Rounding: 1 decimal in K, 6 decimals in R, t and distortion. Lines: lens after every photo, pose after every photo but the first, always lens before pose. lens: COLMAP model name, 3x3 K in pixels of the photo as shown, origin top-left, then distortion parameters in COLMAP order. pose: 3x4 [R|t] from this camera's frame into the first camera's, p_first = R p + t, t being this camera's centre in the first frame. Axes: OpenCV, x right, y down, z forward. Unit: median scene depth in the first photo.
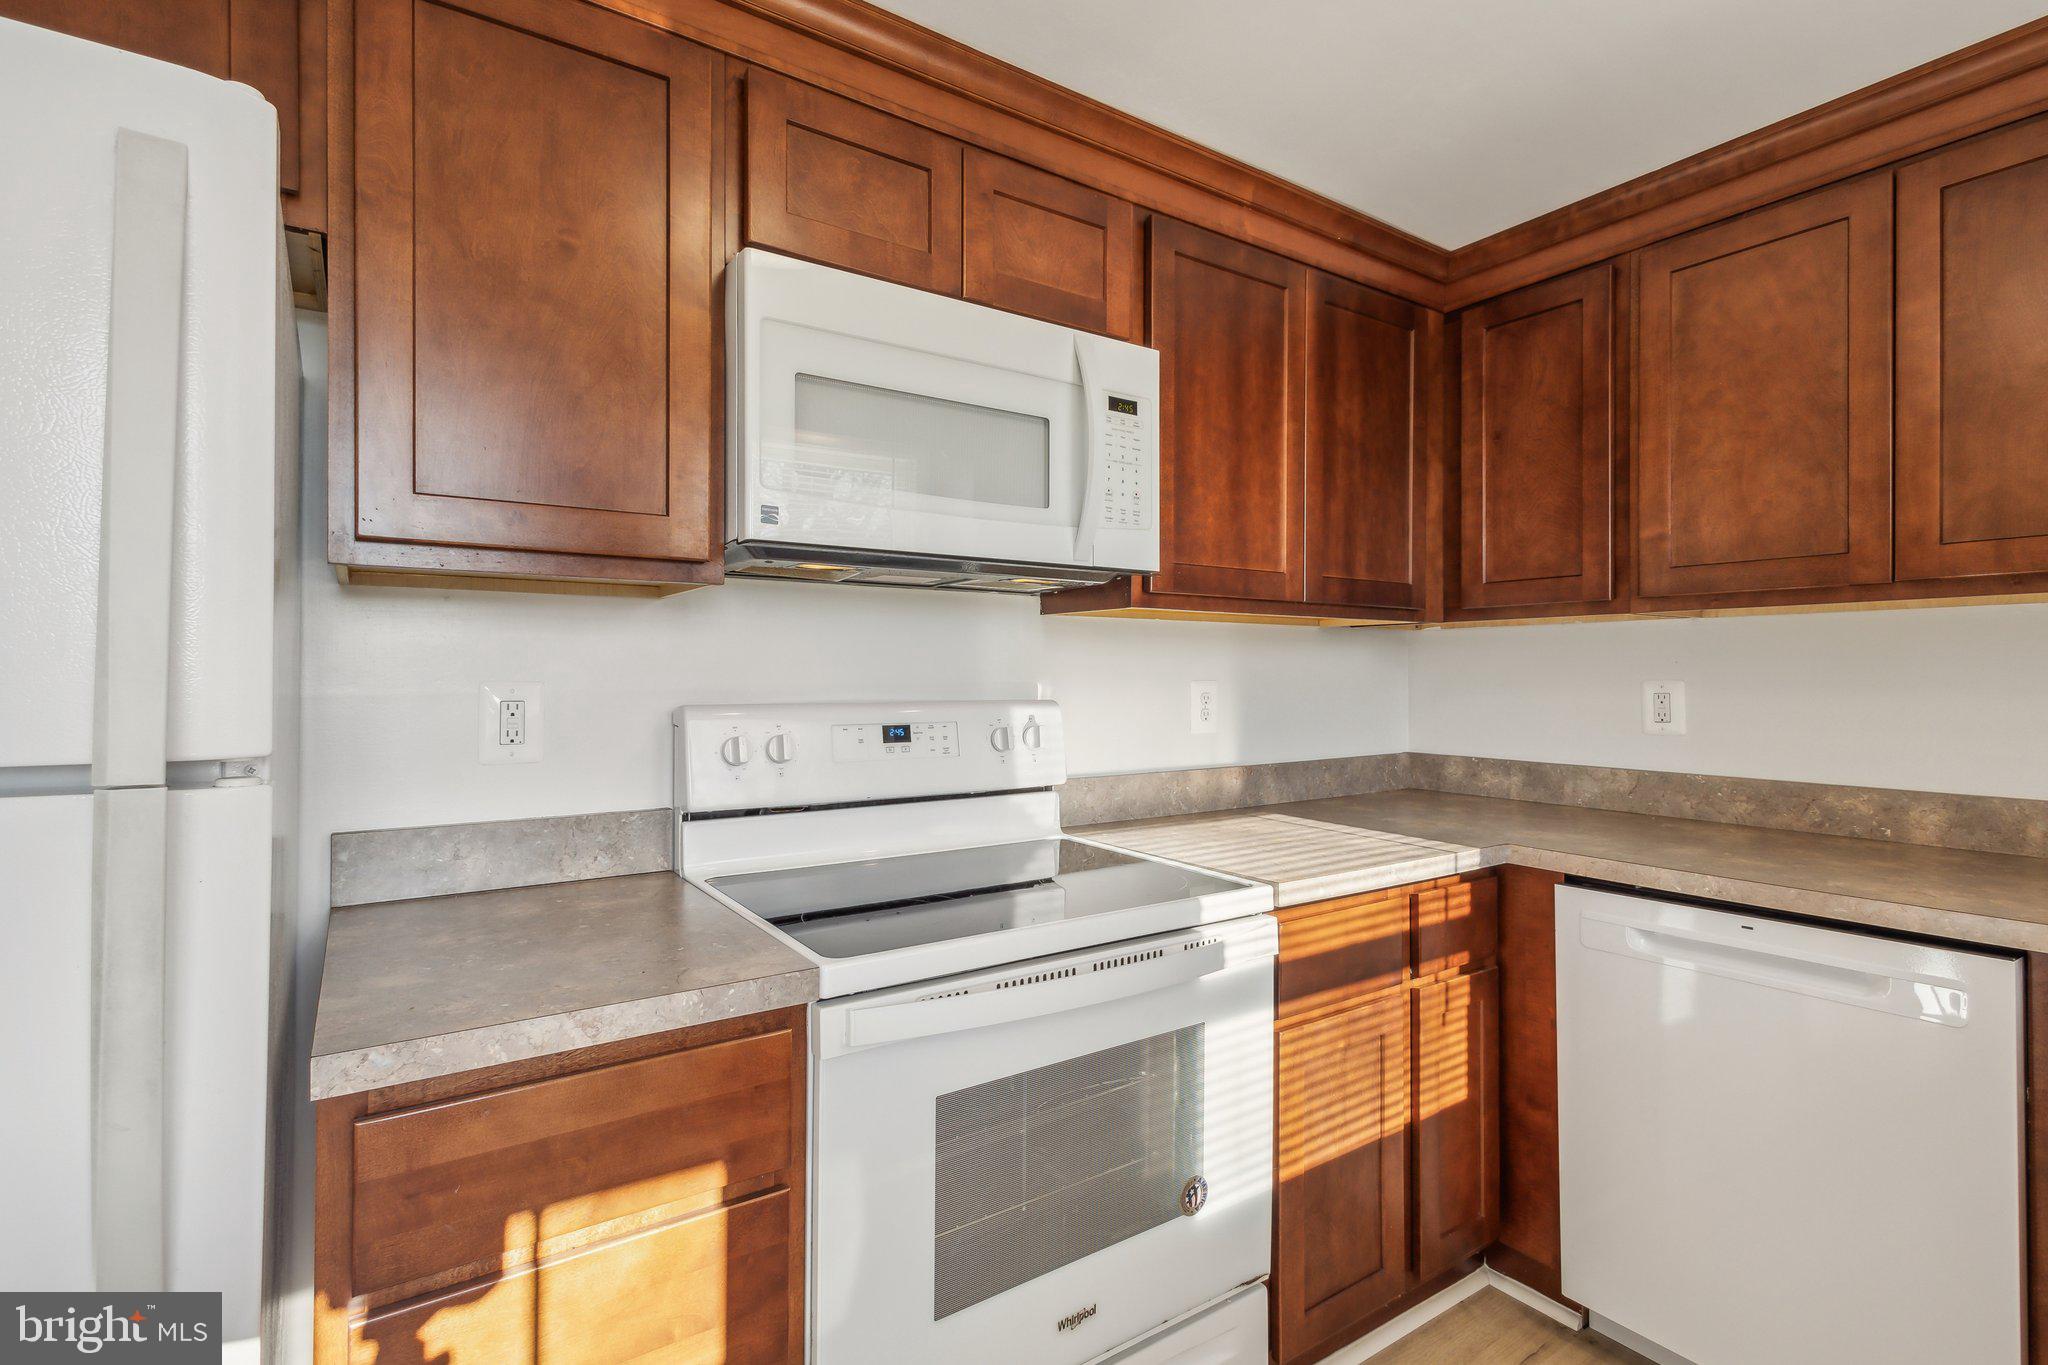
lens RADIAL K [[953.6, 0, 1028.3], [0, 953.6, 670.4], [0, 0, 1]] dist [0.015940, -0.003381]
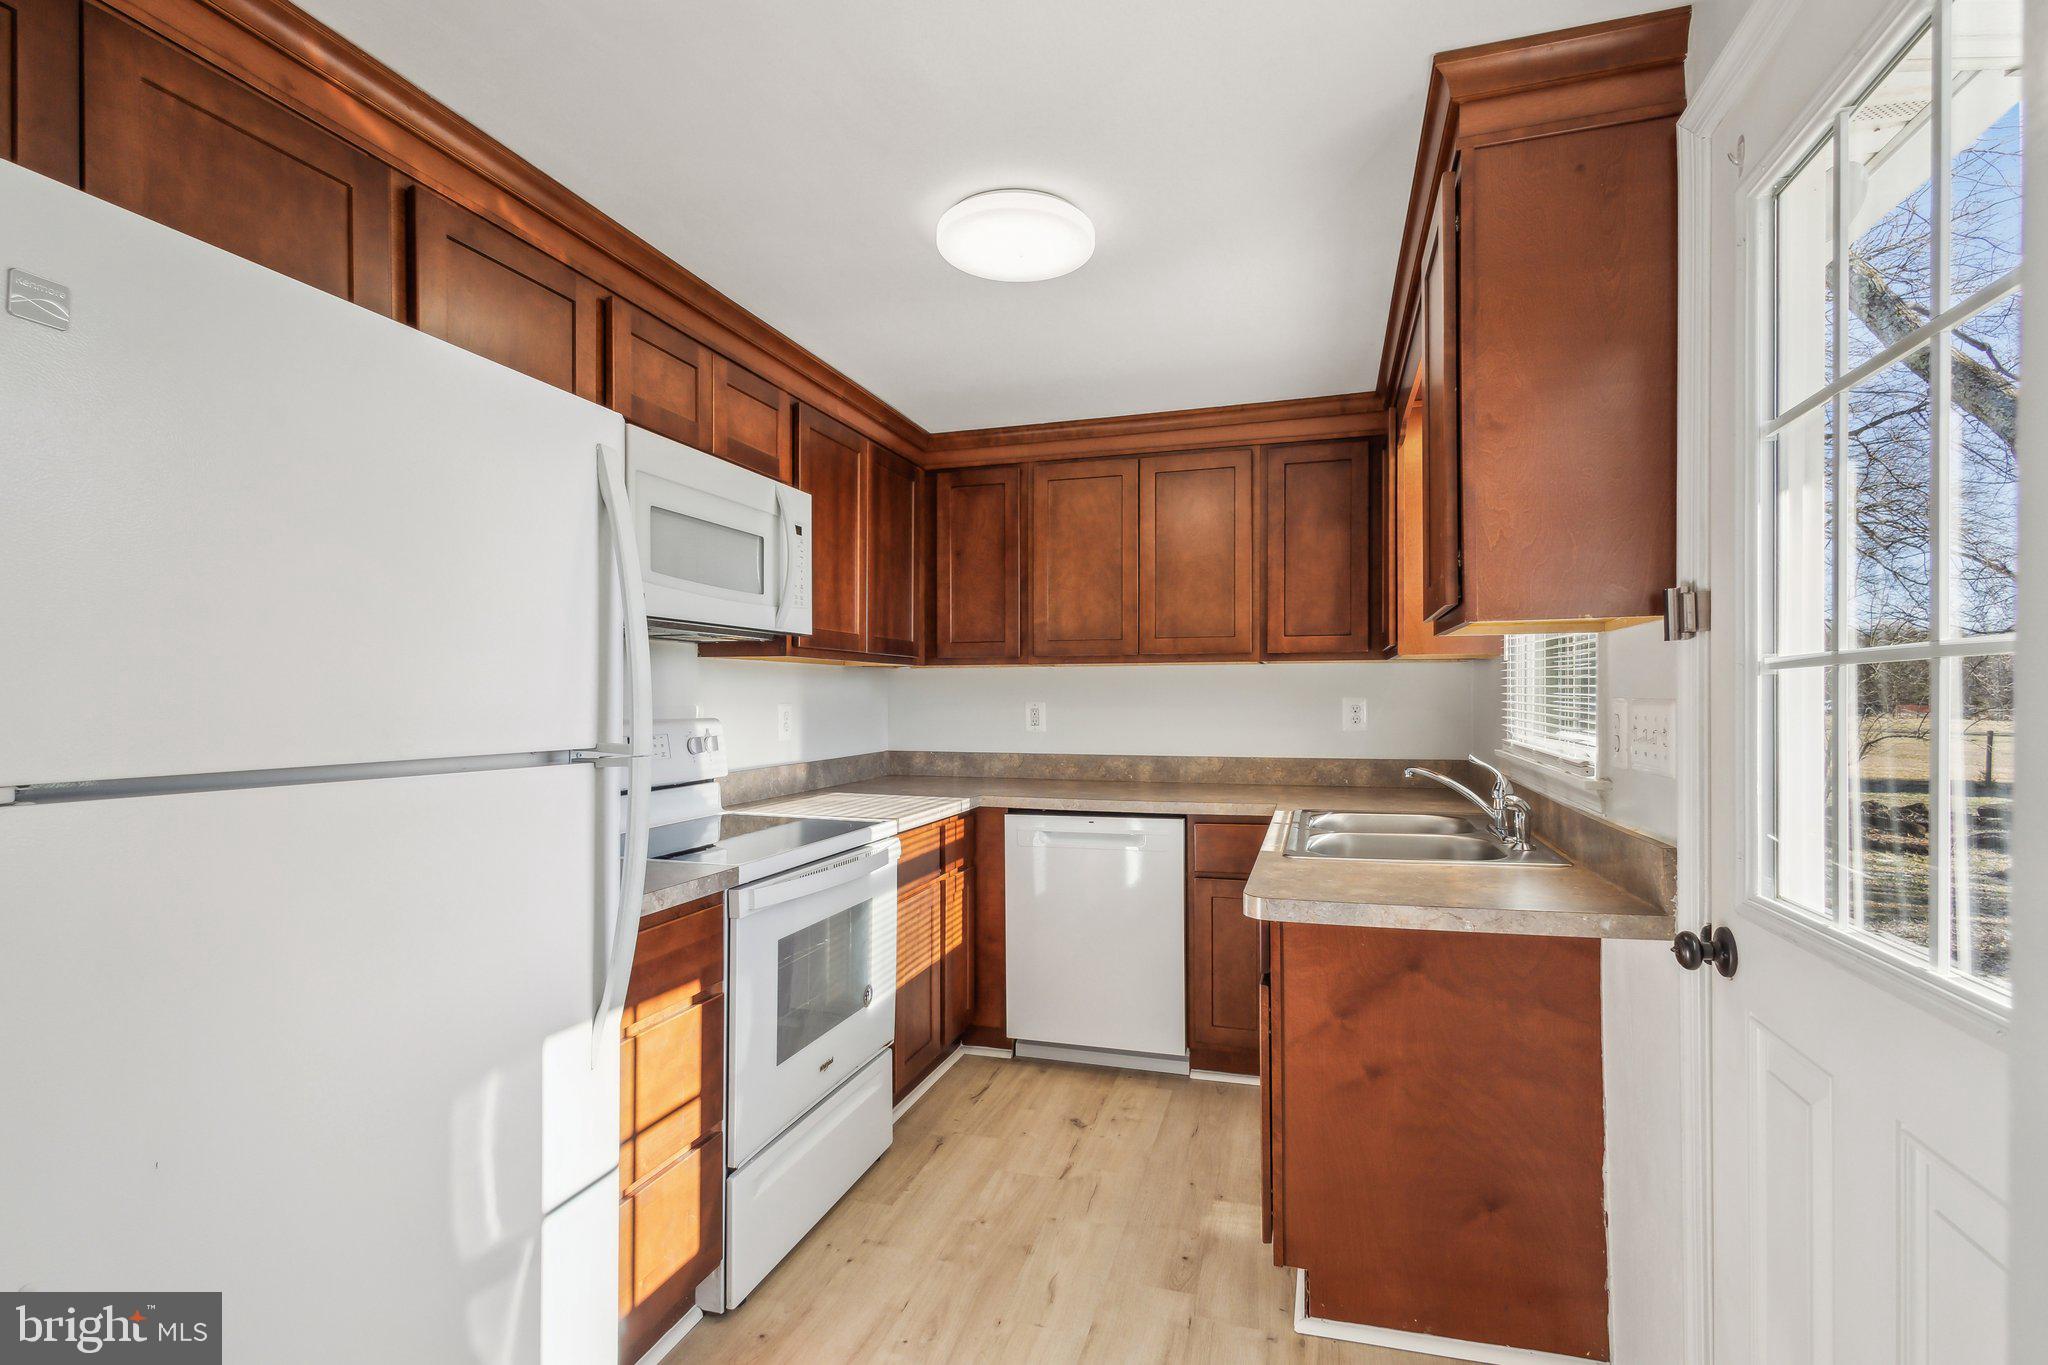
lens RADIAL K [[953.6, 0, 1011.8], [0, 953.6, 695.9], [0, 0, 1]] dist [0.015940, -0.003381]
pose [[0.787979, -0.001862, 0.615700, -0.541452], [-0.001849, 0.999984, 0.005391, -0.011140], [-0.615700, -0.005386, 0.787962, -0.422851]]
